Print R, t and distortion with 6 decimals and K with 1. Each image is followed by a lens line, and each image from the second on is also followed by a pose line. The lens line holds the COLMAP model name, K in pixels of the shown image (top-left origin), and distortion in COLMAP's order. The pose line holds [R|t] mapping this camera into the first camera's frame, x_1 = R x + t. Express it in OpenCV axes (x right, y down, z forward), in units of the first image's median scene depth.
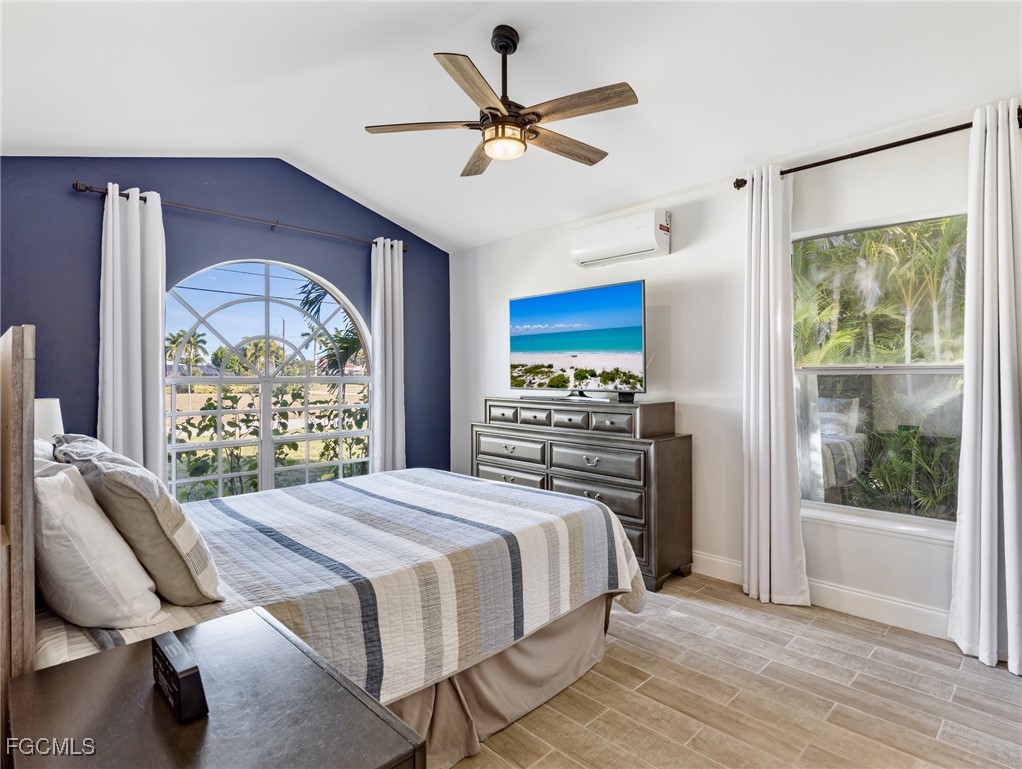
lens RADIAL K [[542.6, 0, 516.0], [0, 542.6, 381.1], [0, 0, 1]] dist [-0.025317, 0.001233]
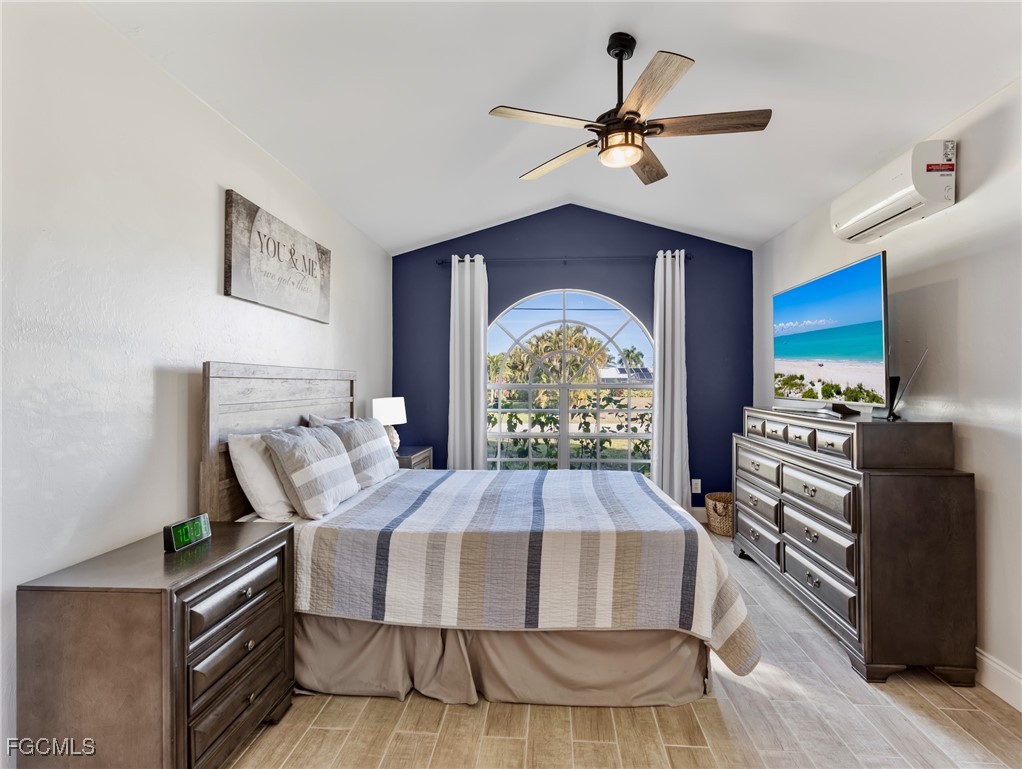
lens RADIAL K [[520.0, 0, 507.6], [0, 520.0, 388.3], [0, 0, 1]] dist [-0.021738, -0.003642]
pose [[0.645383, 0.005802, -0.763837, 0.436148], [-0.003349, 0.999983, 0.004766, -0.004492], [0.763852, -0.000518, 0.645392, 0.168965]]
